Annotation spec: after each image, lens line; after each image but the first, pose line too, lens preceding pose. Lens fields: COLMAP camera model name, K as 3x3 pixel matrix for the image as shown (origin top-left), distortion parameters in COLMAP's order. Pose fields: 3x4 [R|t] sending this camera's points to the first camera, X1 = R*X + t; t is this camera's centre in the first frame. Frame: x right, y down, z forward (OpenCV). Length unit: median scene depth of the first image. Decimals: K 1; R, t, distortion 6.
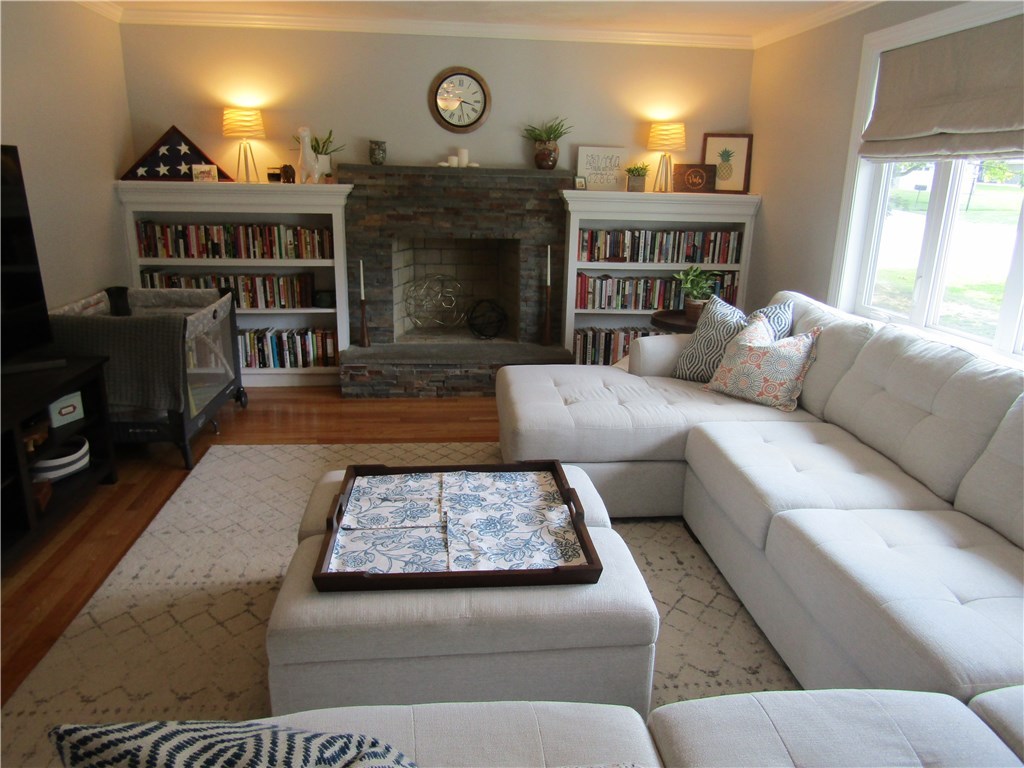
lens RADIAL K [[722.4, 0, 515.3], [0, 722.4, 388.2], [0, 0, 1]] dist [-0.015025, 0.005363]
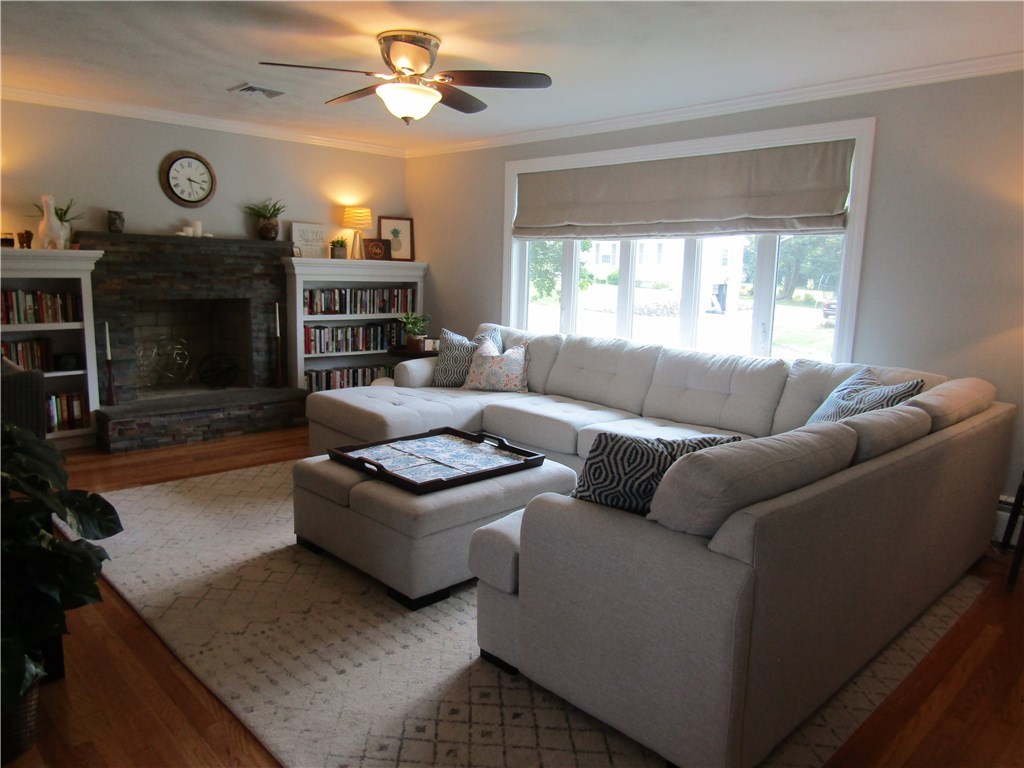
lens RADIAL K [[722.4, 0, 518.7], [0, 722.4, 382.5], [0, 0, 1]] dist [-0.015025, 0.005363]
pose [[0.784295, -0.098120, 0.612579, -0.395184], [0.161166, 0.985737, -0.048452, 0.055183], [-0.599088, 0.136728, 0.788923, -0.164062]]
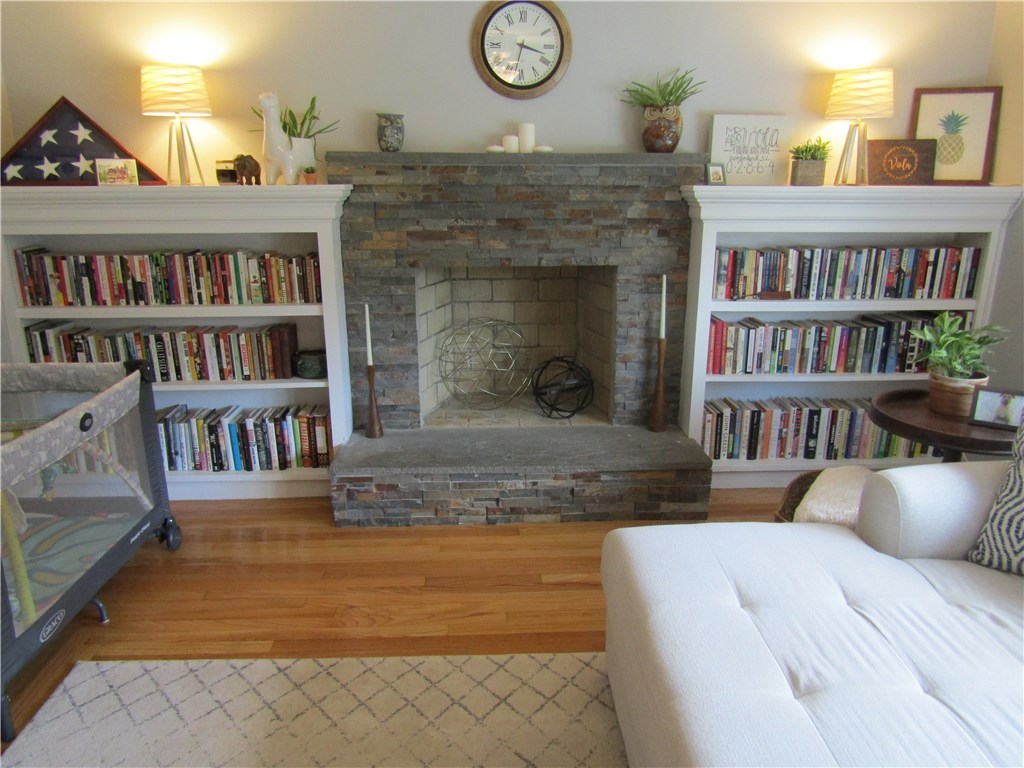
lens RADIAL K [[722.4, 0, 513.8], [0, 722.4, 386.8], [0, 0, 1]] dist [-0.015025, 0.005363]
pose [[0.997475, -0.005467, -0.070803, -0.040922], [0.004833, 0.999947, -0.009119, -0.099650], [0.070849, 0.008754, 0.997449, 0.383074]]
